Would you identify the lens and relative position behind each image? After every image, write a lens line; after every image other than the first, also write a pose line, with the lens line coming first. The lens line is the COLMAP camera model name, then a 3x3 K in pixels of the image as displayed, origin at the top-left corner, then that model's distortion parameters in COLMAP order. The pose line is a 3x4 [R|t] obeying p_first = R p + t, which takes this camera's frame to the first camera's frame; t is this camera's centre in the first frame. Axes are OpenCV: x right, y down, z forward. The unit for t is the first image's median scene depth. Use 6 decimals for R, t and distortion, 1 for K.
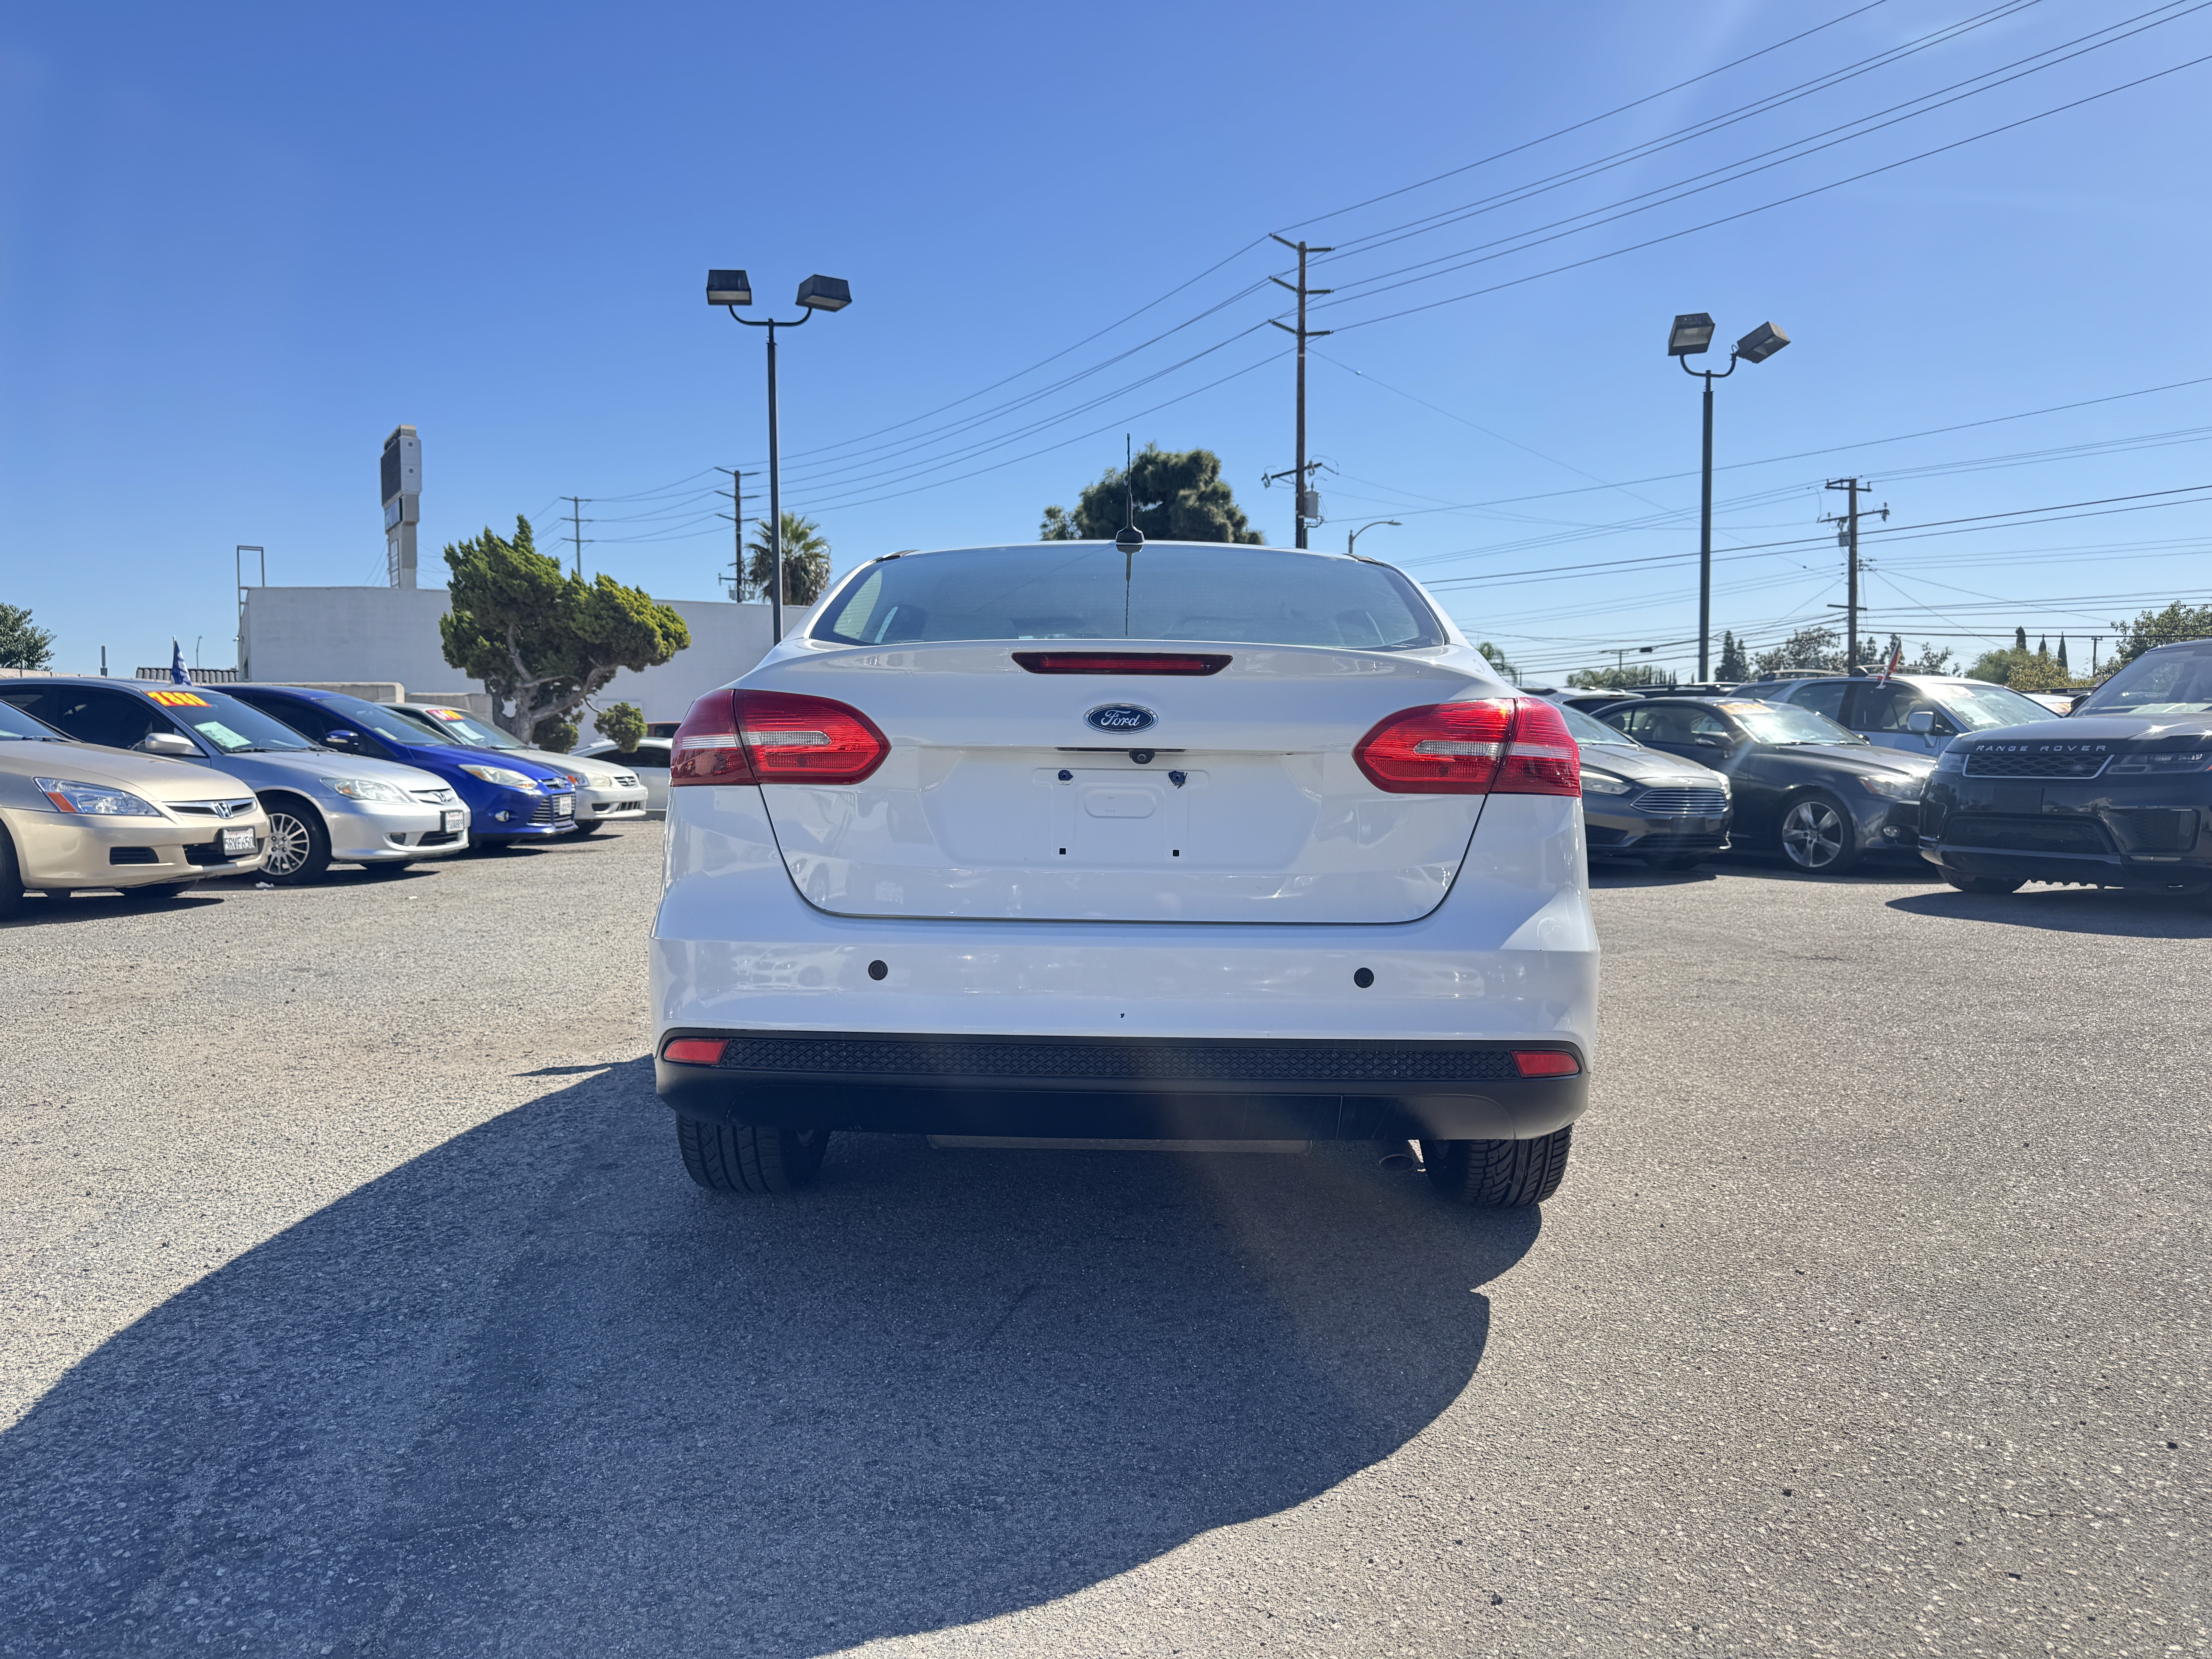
lens RADIAL K [[1552.2, 0, 1099.5], [0, 1552.2, 840.8], [0, 0, 1]] dist [0.042231, -0.051626]
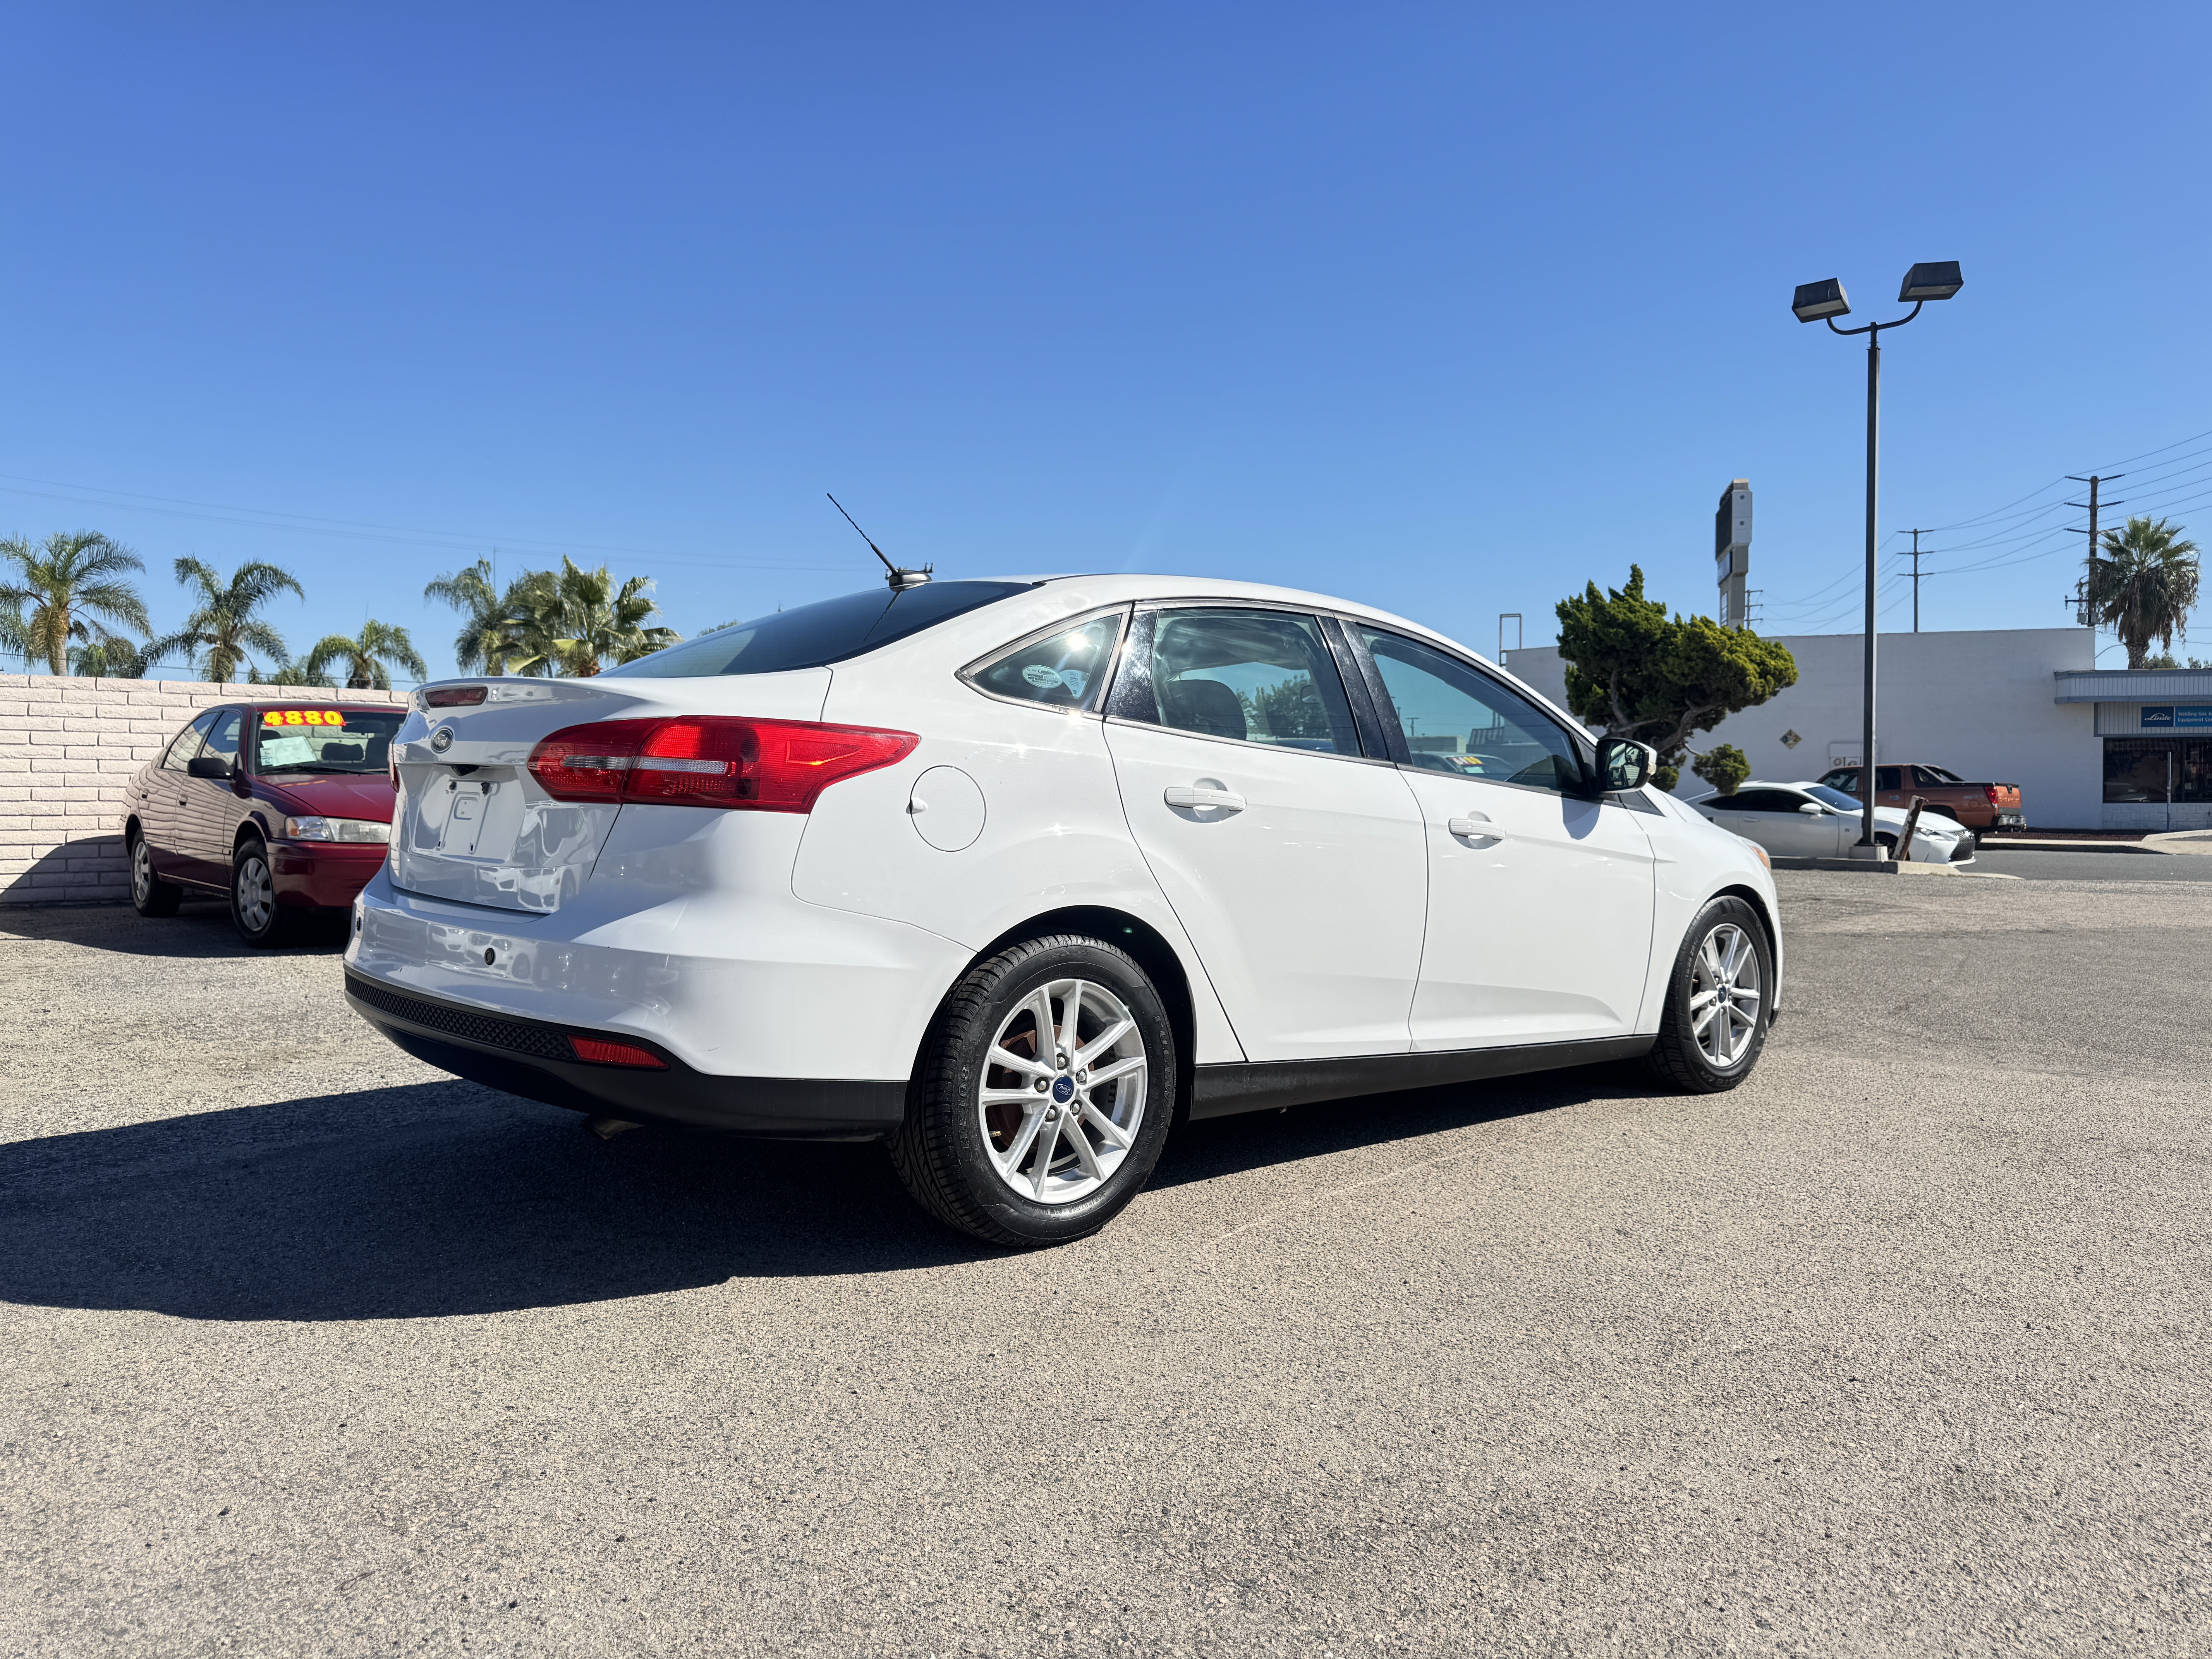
lens RADIAL K [[1552.2, 0, 1106.5], [0, 1552.2, 830.1], [0, 0, 1]] dist [0.042231, -0.051626]
pose [[0.682273, 0.019706, -0.730832, 0.151575], [-0.046811, 0.998763, -0.016771, -0.001033], [0.729597, 0.045653, 0.682352, 0.058489]]
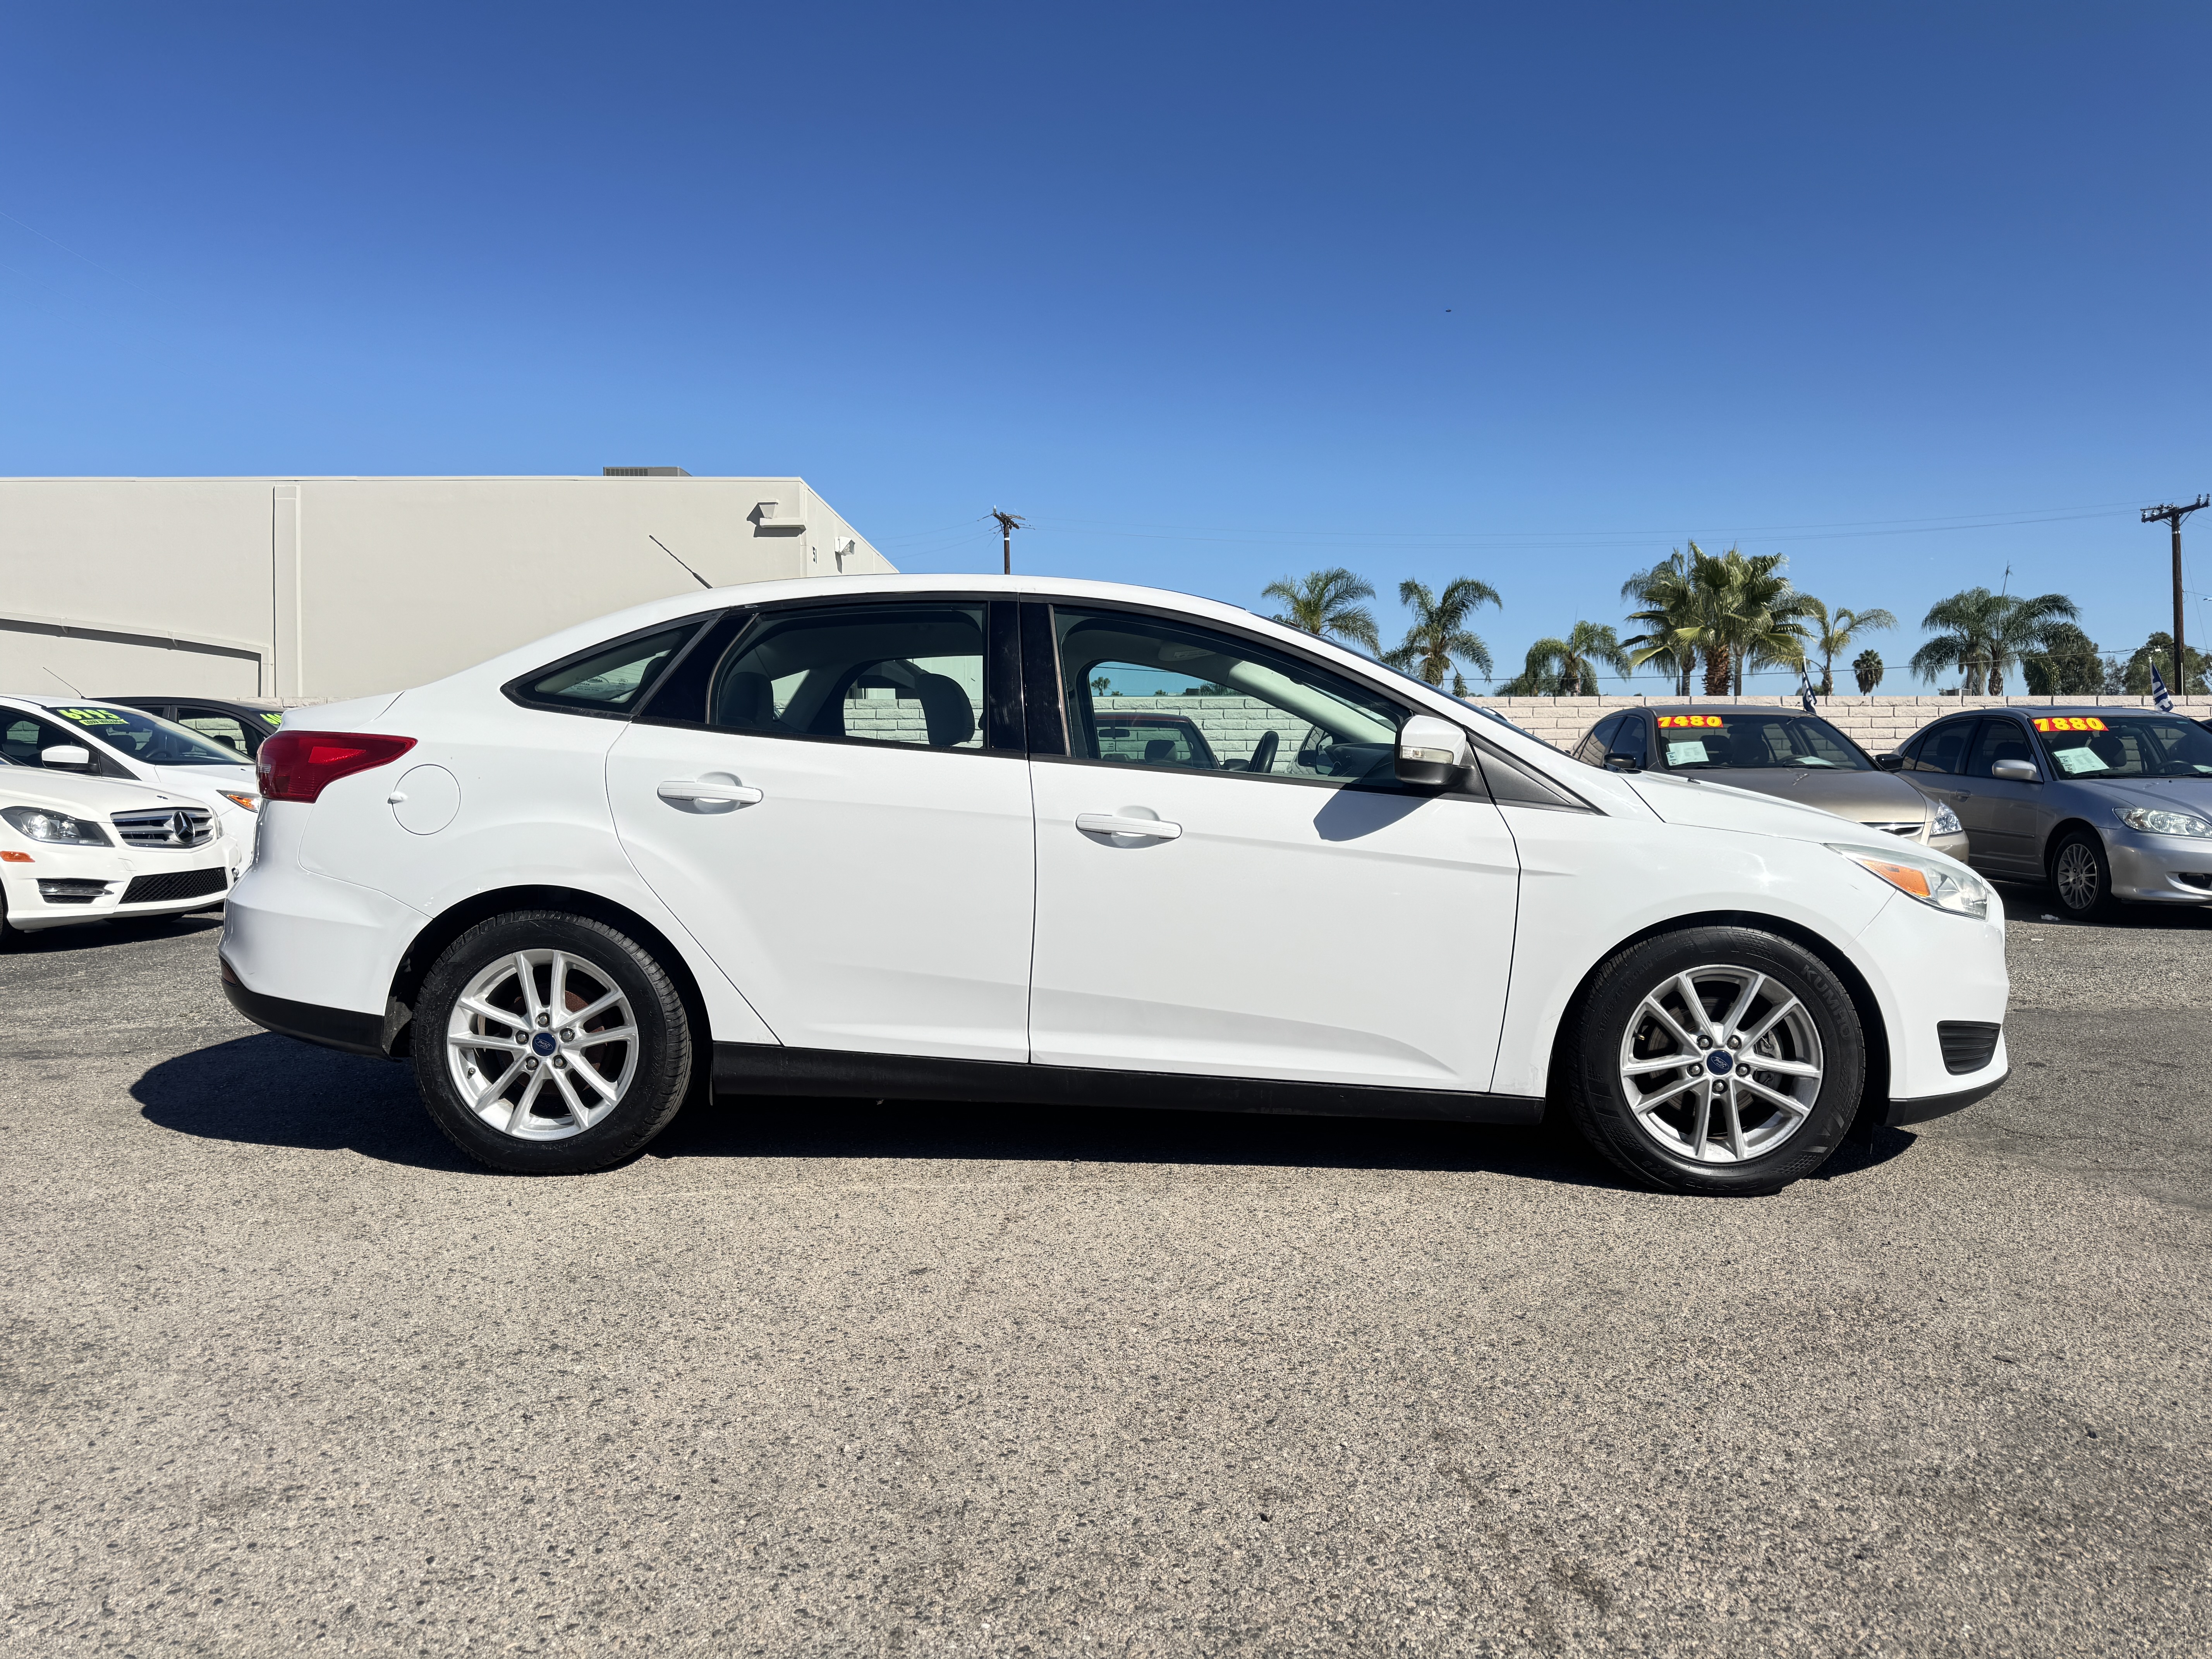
lens RADIAL K [[1552.2, 0, 1109.1], [0, 1552.2, 835.4], [0, 0, 1]] dist [0.042231, -0.051626]
pose [[-0.013024, 0.033190, -0.999364, 0.211395], [-0.056184, 0.997846, 0.033872, -0.010948], [0.998335, 0.056590, -0.011131, 0.218514]]
